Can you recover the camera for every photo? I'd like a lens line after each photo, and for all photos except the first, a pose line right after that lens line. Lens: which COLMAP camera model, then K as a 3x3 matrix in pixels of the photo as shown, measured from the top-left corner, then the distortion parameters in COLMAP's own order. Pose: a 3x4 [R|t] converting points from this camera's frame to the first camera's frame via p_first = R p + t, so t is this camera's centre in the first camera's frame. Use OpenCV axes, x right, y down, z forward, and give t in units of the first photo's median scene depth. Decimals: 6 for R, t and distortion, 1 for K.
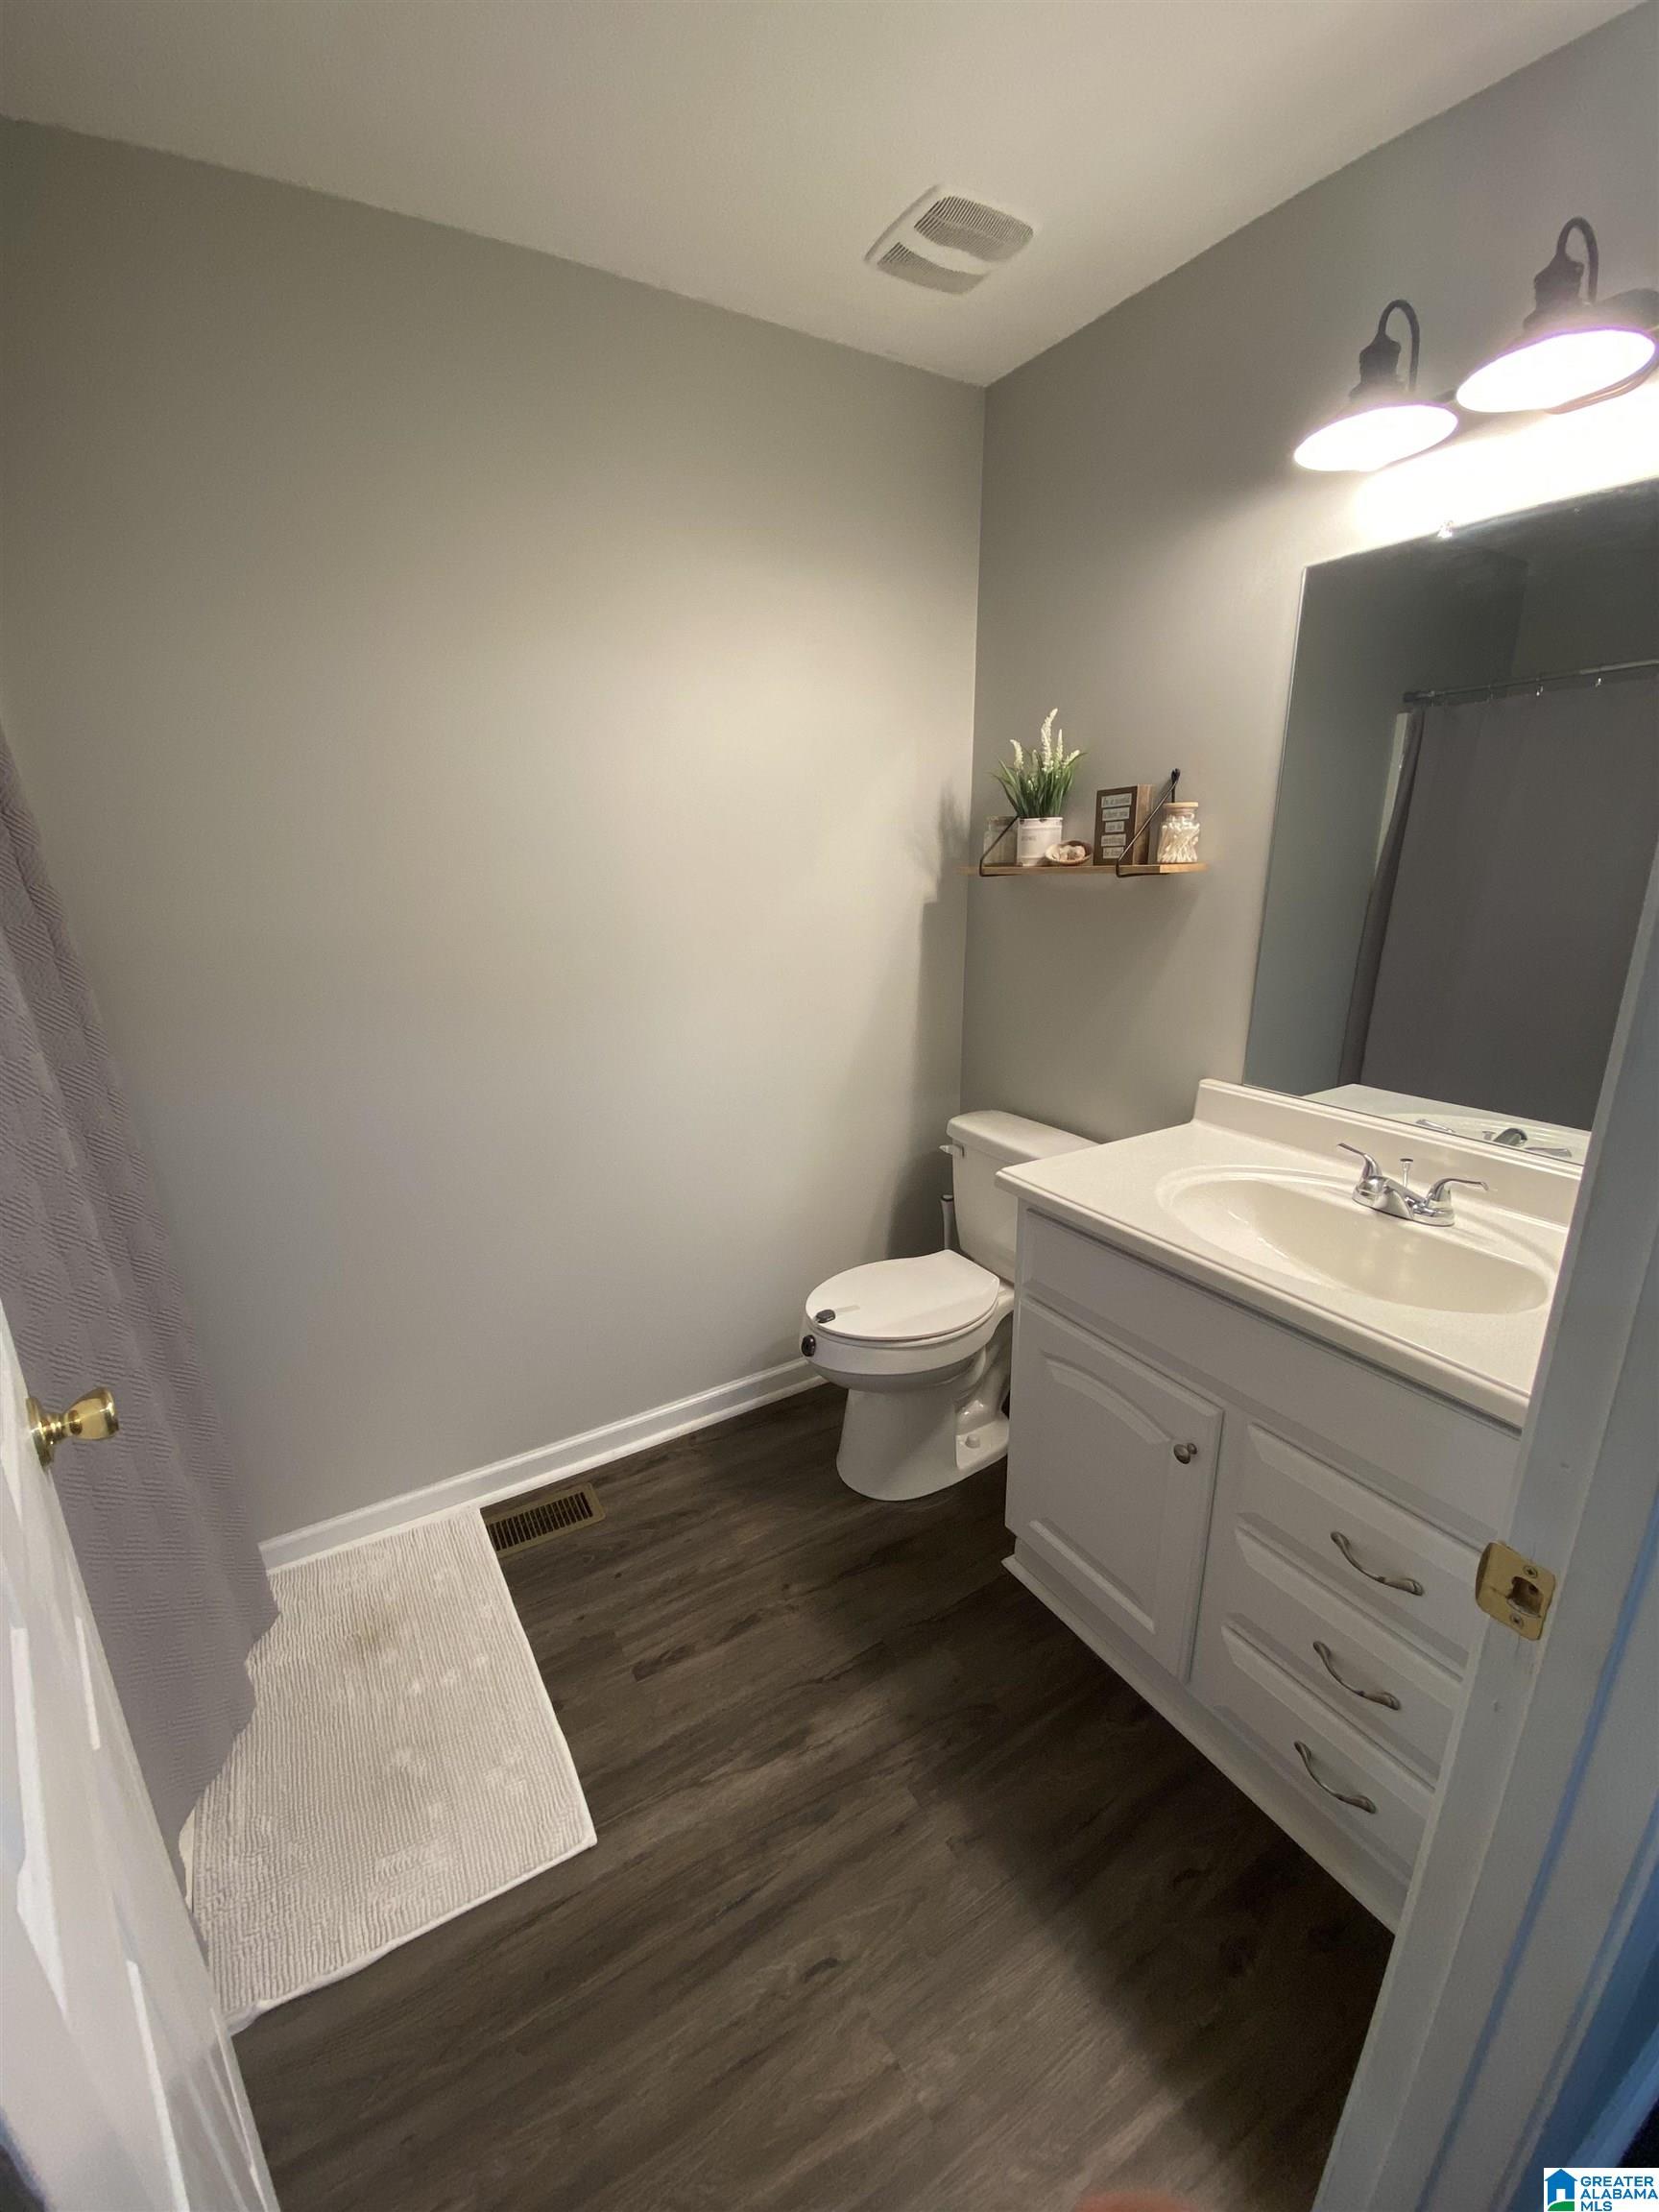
lens RADIAL K [[896.5, 0, 825.9], [0, 896.5, 1097.8], [0, 0, 1]] dist [0.035270, -0.029232]
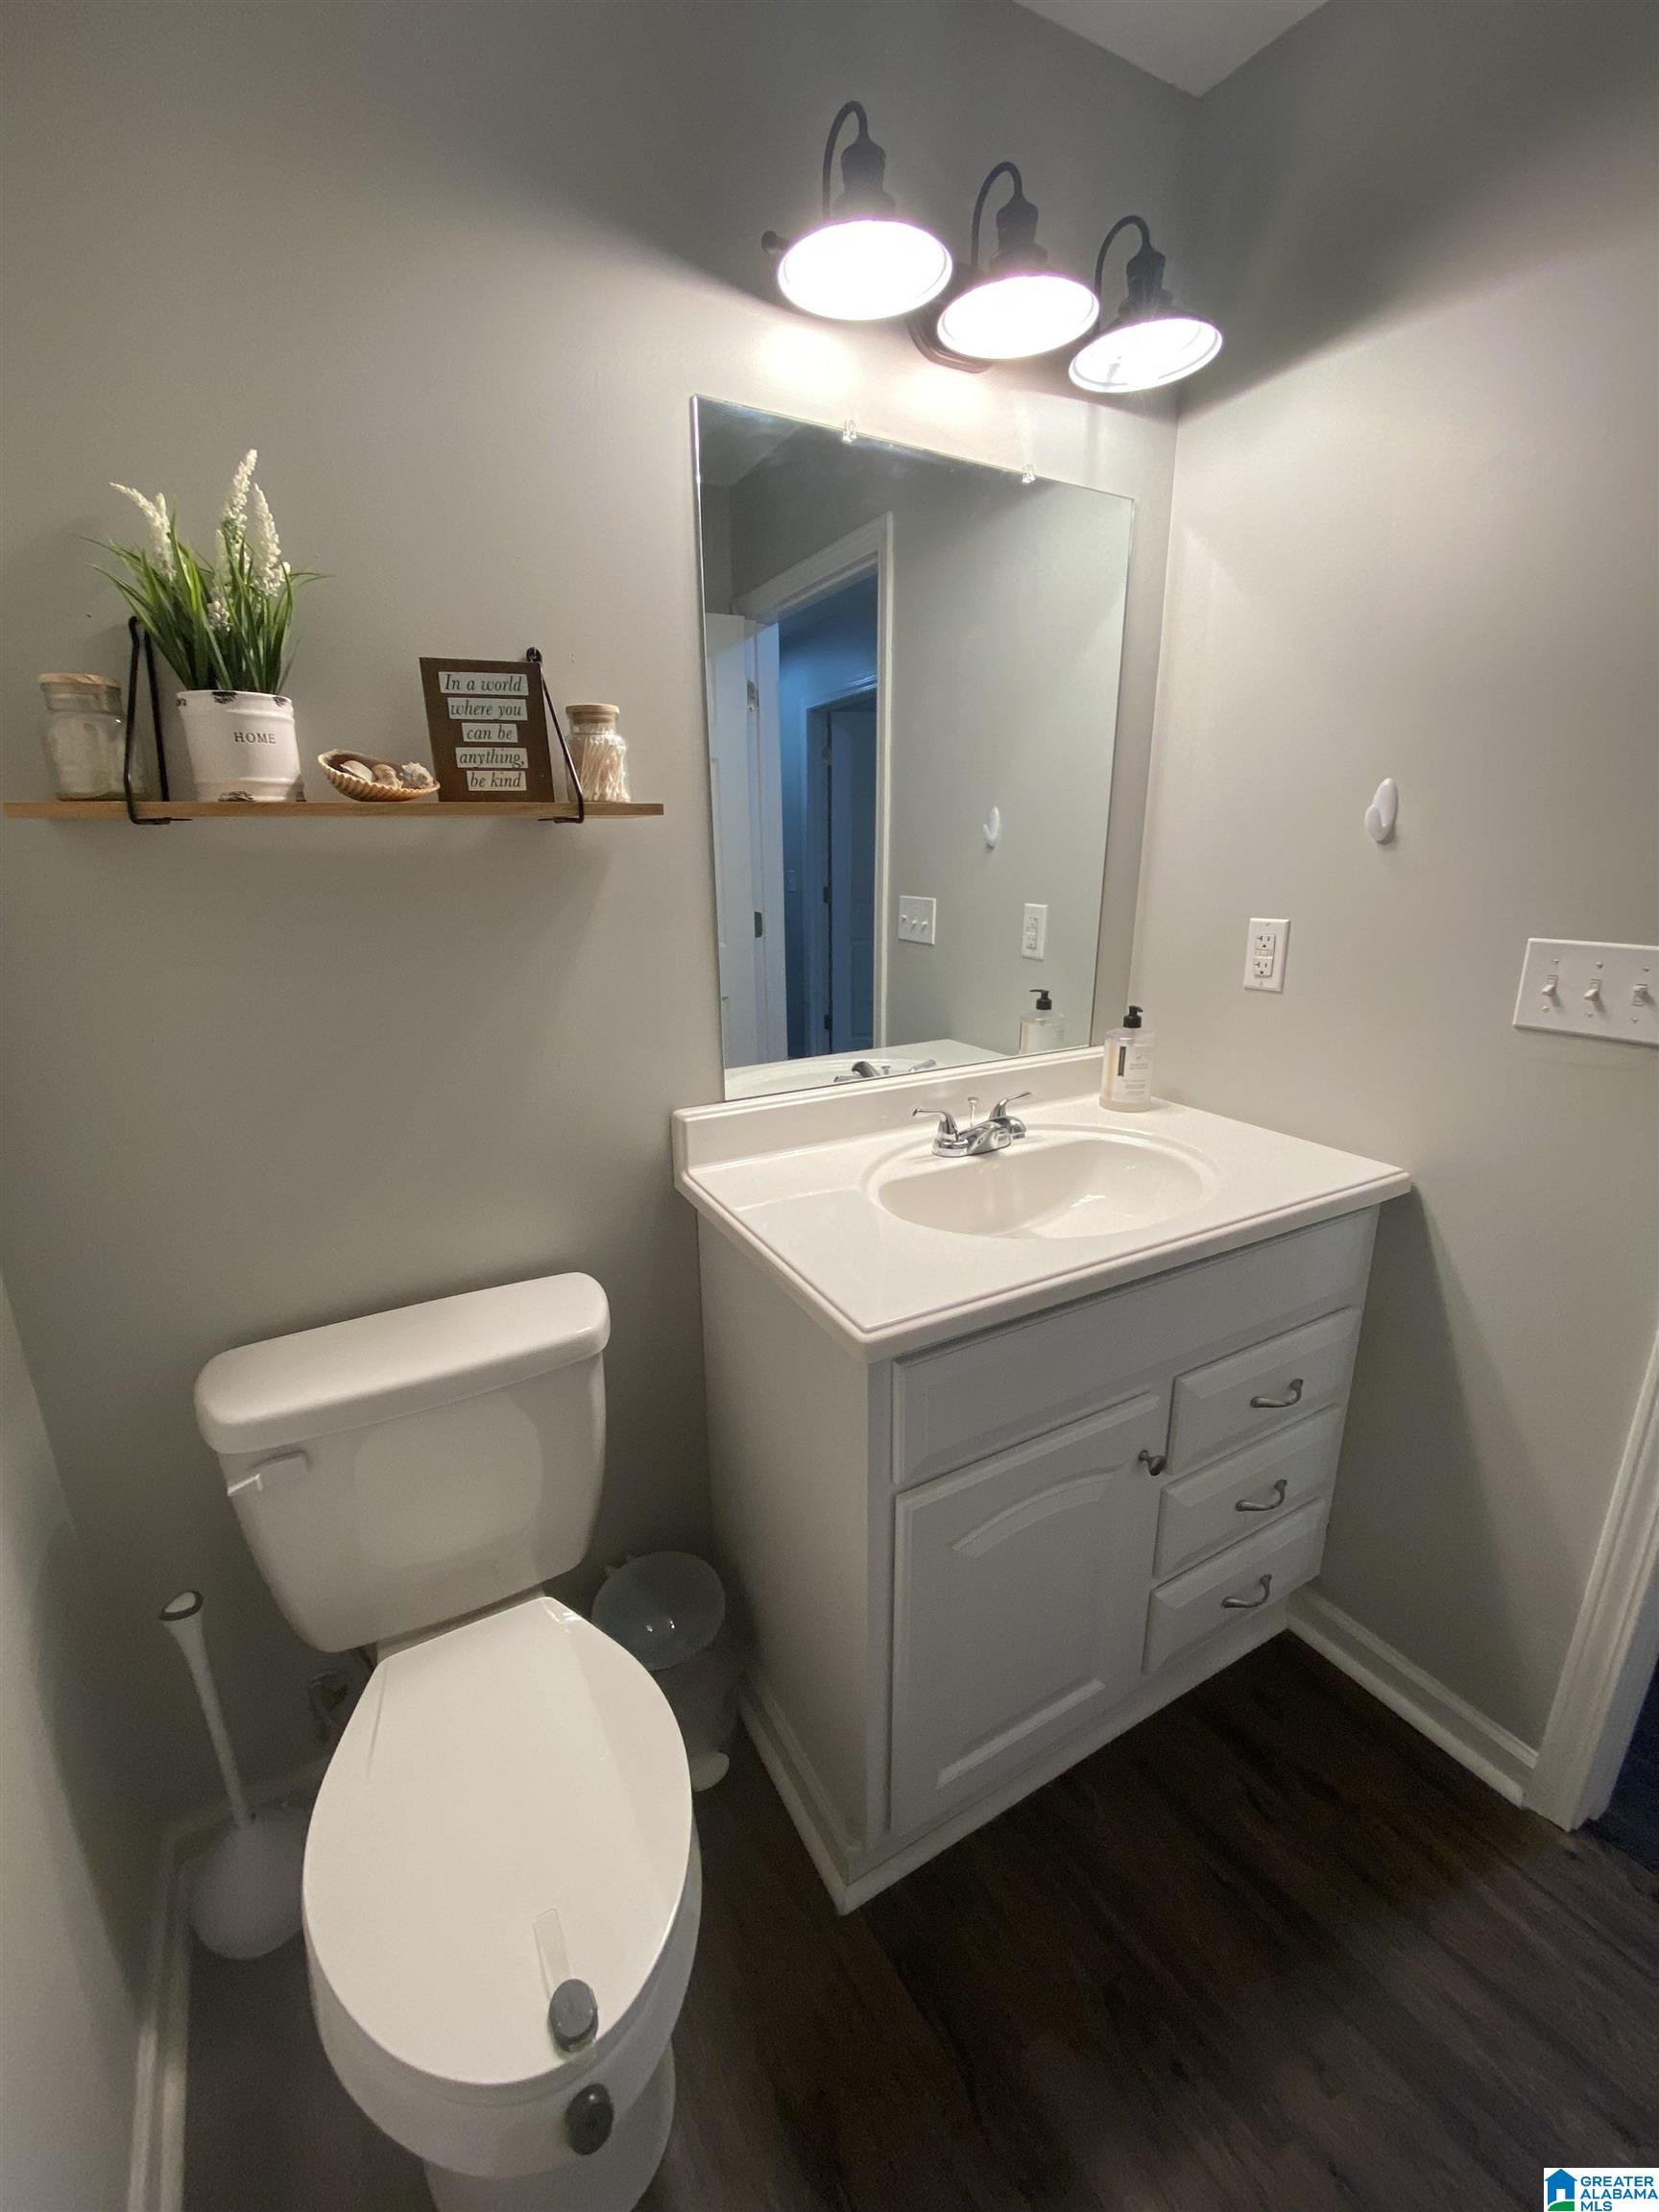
lens RADIAL K [[896.5, 0, 825.9], [0, 896.5, 1097.8], [0, 0, 1]] dist [0.035270, -0.029232]
pose [[0.032531, -0.260891, 0.964820, -0.293141], [0.269922, 0.931754, 0.242849, -0.189389], [-0.962333, 0.252526, 0.100731, 0.888440]]
